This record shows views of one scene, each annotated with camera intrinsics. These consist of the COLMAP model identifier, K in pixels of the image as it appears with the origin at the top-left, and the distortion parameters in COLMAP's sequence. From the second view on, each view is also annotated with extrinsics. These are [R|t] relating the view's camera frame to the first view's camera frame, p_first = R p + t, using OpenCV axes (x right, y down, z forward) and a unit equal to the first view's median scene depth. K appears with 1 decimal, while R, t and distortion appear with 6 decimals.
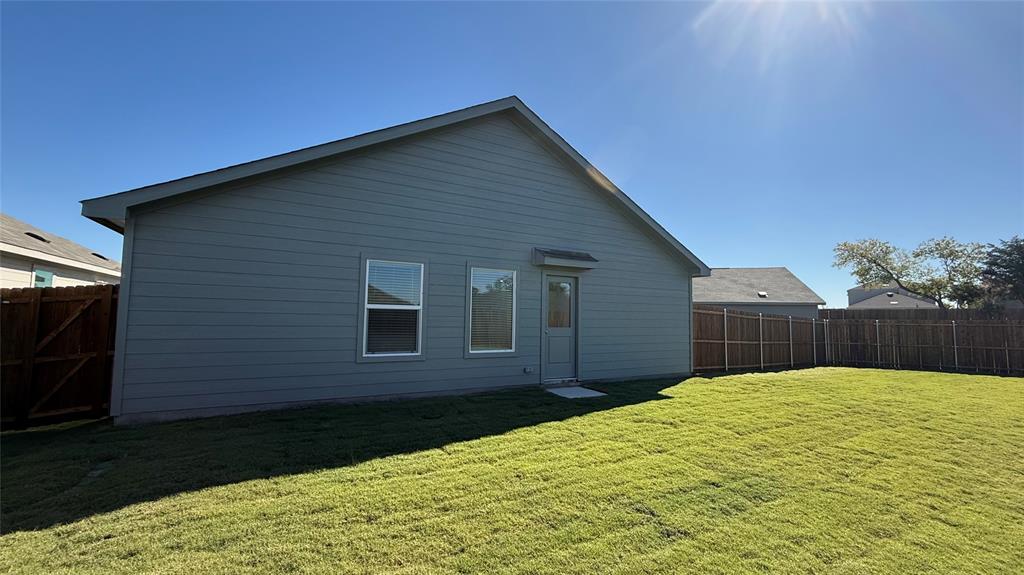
lens RADIAL K [[402.3, 0, 511.8], [0, 402.3, 299.6], [0, 0, 1]] dist [-0.000484, -0.000050]
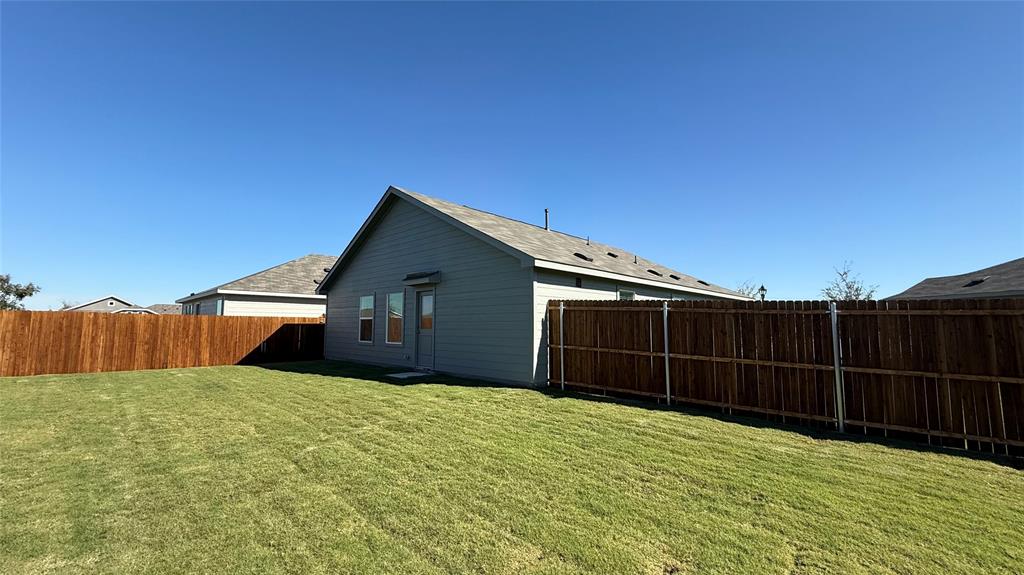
lens RADIAL K [[407.2, 0, 507.6], [0, 407.2, 289.6], [0, 0, 1]] dist [0.001258, -0.000151]
pose [[0.293238, -0.084859, -0.952266, 1.700476], [0.060530, 0.995703, -0.070090, 0.055415], [0.954121, -0.037087, 0.297115, 0.961578]]
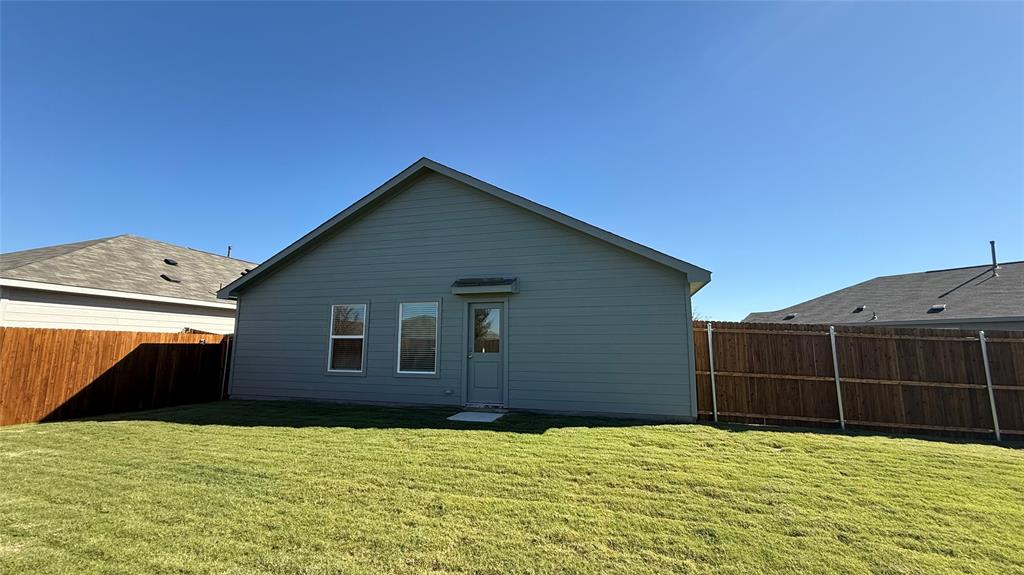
lens RADIAL K [[407.2, 0, 507.6], [0, 407.2, 289.6], [0, 0, 1]] dist [0.001258, -0.000151]
pose [[0.711965, -0.093867, -0.695913, 1.000938], [0.040889, 0.994886, -0.092360, 0.007486], [0.701023, 0.037302, 0.712162, 0.327596]]
